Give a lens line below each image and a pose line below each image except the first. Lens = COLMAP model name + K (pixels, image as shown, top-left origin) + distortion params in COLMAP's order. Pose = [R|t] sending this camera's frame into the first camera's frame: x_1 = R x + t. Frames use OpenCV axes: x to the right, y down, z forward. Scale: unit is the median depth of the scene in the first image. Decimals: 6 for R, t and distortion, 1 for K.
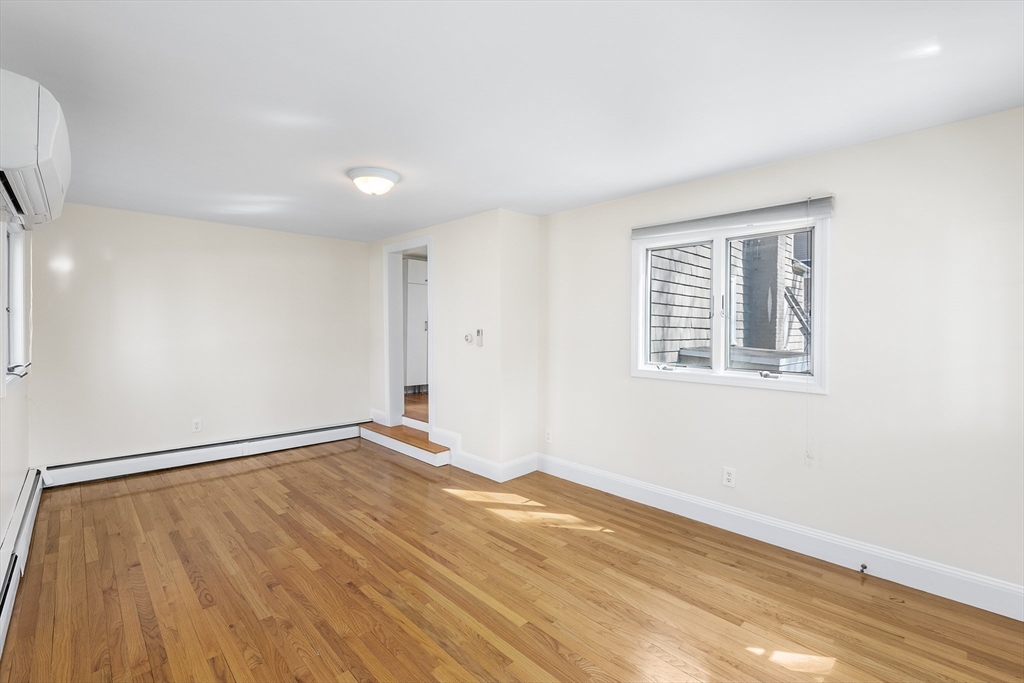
lens RADIAL K [[454.4, 0, 513.8], [0, 454.4, 334.0], [0, 0, 1]] dist [-0.000250, 0.000199]
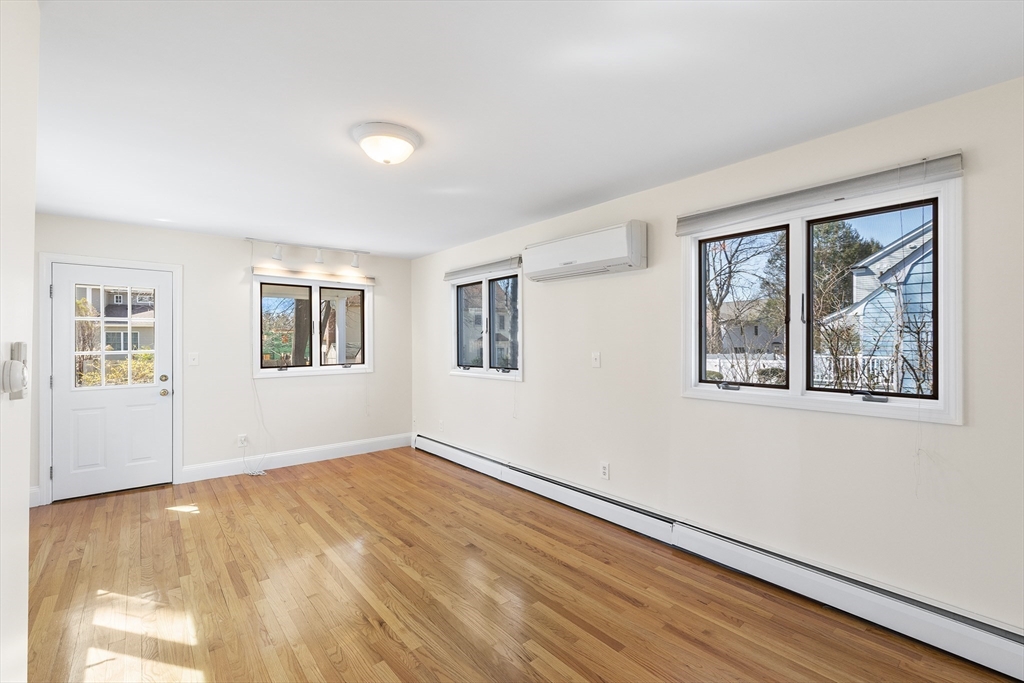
lens RADIAL K [[454.4, 0, 513.8], [0, 454.4, 334.0], [0, 0, 1]] dist [-0.000250, 0.000199]
pose [[-0.996780, -0.000392, 0.080189, -0.683586], [-0.000667, 0.999994, -0.003399, -0.025303], [-0.080187, -0.003441, -0.996774, 2.043539]]
